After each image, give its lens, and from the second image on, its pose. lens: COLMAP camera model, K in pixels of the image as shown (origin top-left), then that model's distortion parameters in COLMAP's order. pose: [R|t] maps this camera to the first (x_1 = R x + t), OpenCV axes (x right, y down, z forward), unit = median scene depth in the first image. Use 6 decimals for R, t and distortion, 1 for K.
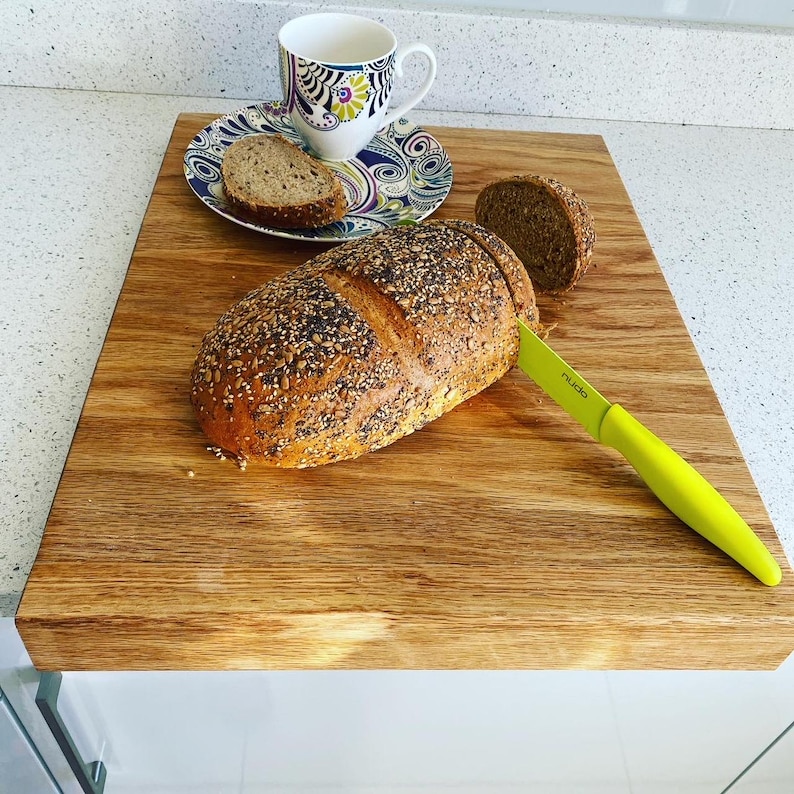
lens RADIAL K [[817.2, 0, 394.1], [0, 817.2, 397.7], [0, 0, 1]] dist [0.033694, 0.000000]
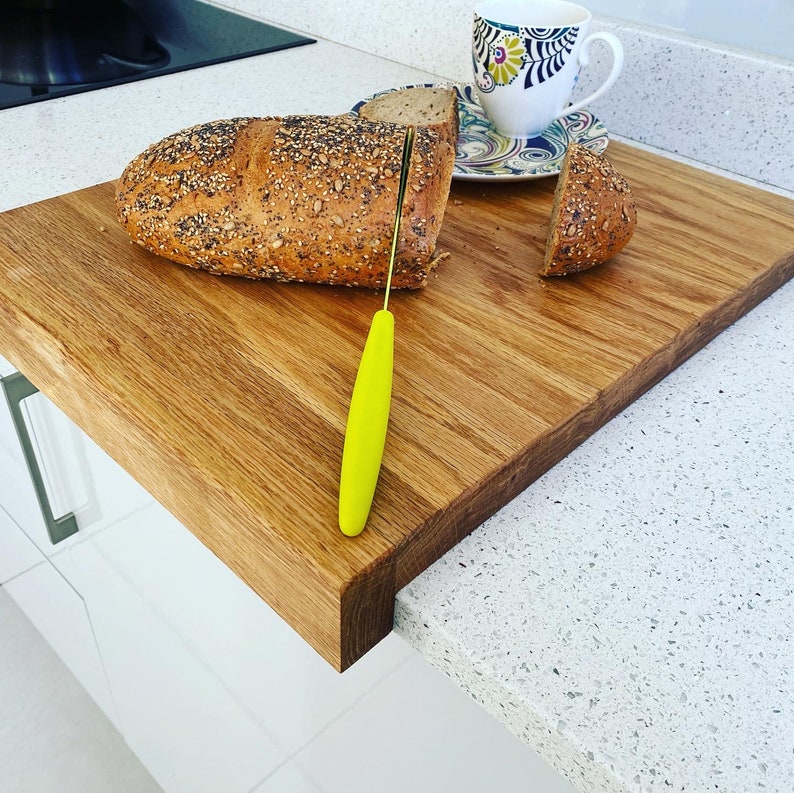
lens RADIAL K [[817.2, 0, 395.0], [0, 817.2, 393.9], [0, 0, 1]] dist [0.033694, 0.000000]
pose [[0.684662, 0.404400, -0.606381, 0.648826], [-0.513548, 0.858027, -0.007621, 0.067430], [0.517209, 0.316624, 0.795137, 0.257691]]
